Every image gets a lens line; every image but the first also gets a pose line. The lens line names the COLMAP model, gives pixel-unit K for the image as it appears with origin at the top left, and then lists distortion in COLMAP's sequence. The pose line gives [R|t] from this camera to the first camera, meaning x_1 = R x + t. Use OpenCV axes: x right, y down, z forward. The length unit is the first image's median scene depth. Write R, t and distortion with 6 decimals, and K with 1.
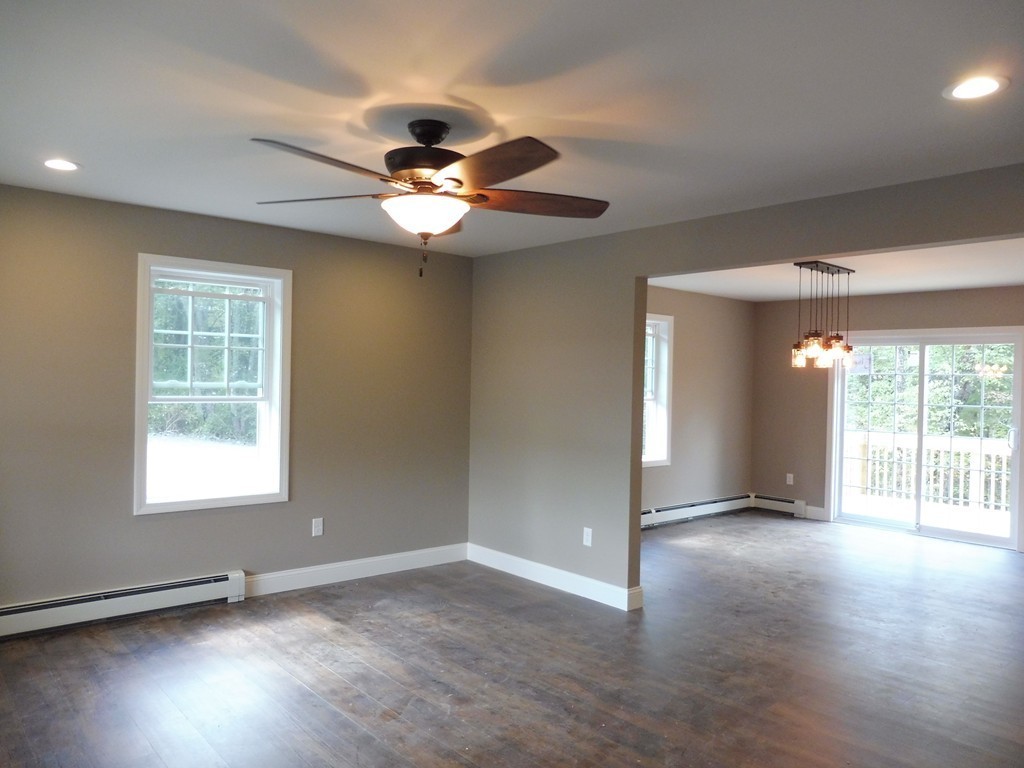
lens RADIAL K [[752.3, 0, 514.7], [0, 752.3, 386.8], [0, 0, 1]] dist [-0.028555, -0.013838]
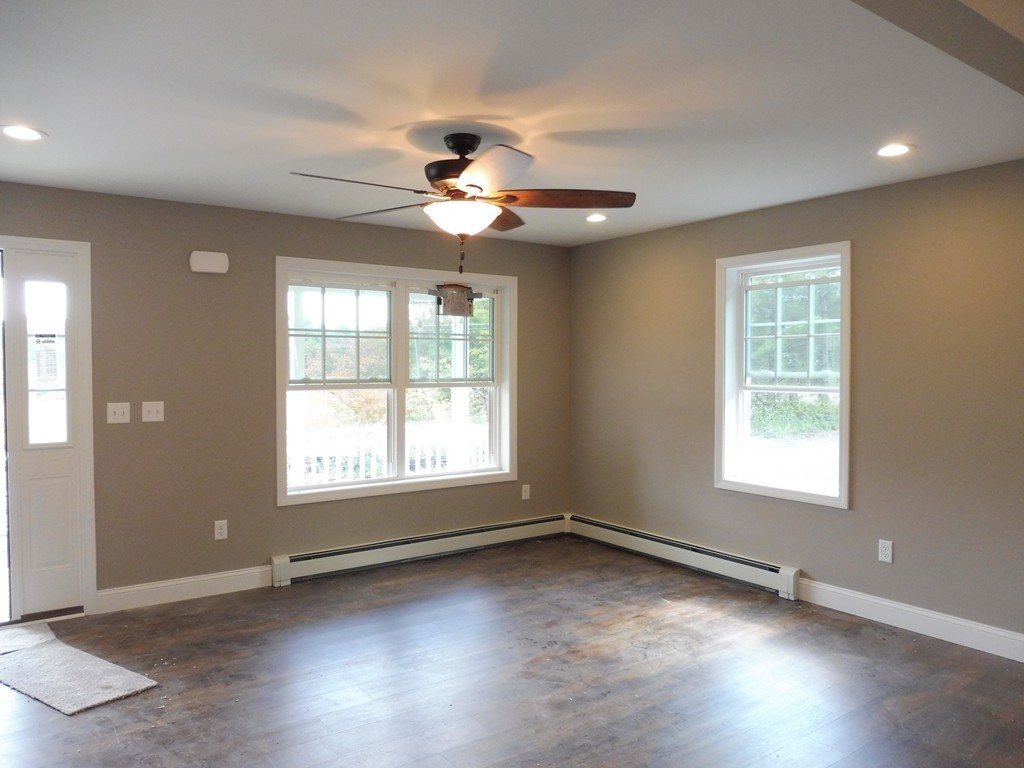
lens RADIAL K [[752.3, 0, 514.4], [0, 752.3, 383.3], [0, 0, 1]] dist [-0.028555, -0.013838]
pose [[-0.096490, 0.005736, -0.995317, 0.645287], [-0.013213, 0.999888, 0.007043, 0.007415], [0.995246, 0.013831, -0.096403, 0.767491]]
